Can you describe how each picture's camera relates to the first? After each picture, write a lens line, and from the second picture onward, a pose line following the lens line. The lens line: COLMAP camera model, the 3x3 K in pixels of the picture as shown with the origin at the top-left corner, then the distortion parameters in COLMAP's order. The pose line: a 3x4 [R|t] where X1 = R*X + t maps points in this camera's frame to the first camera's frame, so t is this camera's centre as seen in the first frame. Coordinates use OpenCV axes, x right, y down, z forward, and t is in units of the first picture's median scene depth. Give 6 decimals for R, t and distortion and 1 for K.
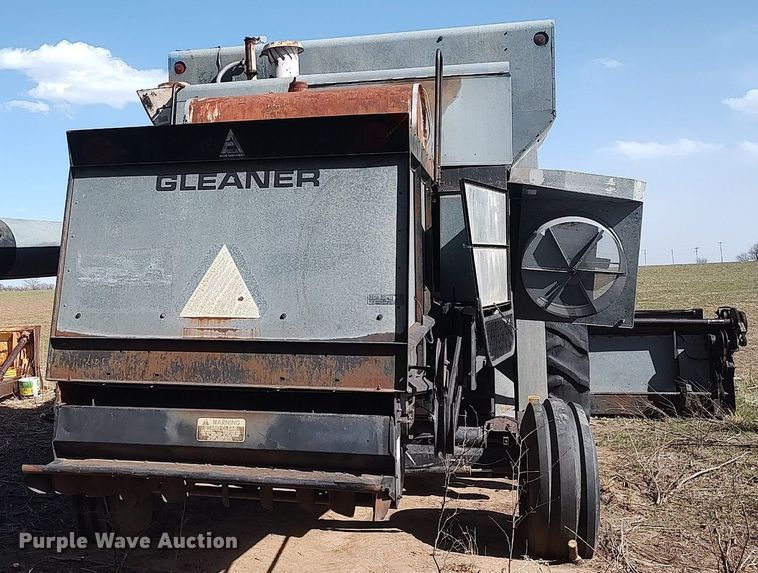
lens RADIAL K [[715.9, 0, 378.9], [0, 715.9, 286.9], [0, 0, 1]] dist [0.006792, 0.000000]
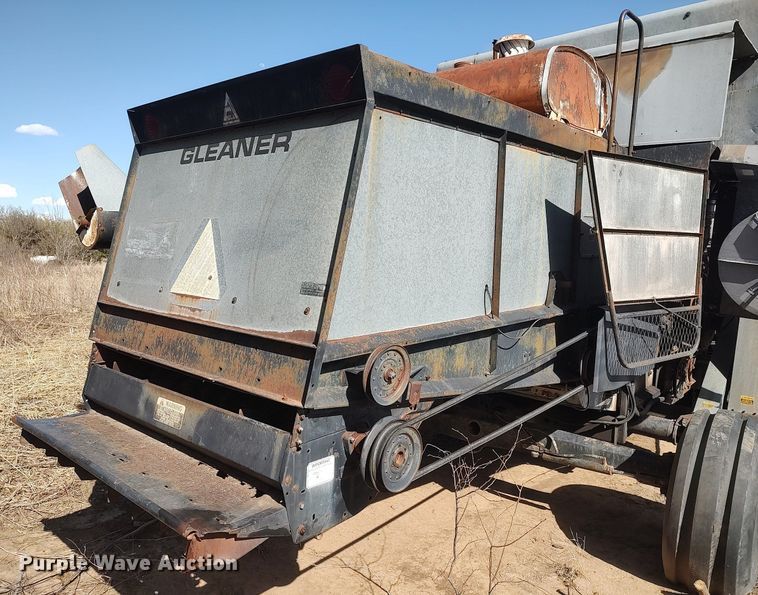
lens RADIAL K [[562.8, 0, 374.1], [0, 562.8, 324.3], [0, 0, 1]] dist [0.020646, -0.018552]
pose [[0.894294, 0.096675, -0.436911, 0.309171], [-0.049719, 0.991805, 0.117688, -0.018884], [0.444708, -0.083525, 0.891772, 0.410304]]
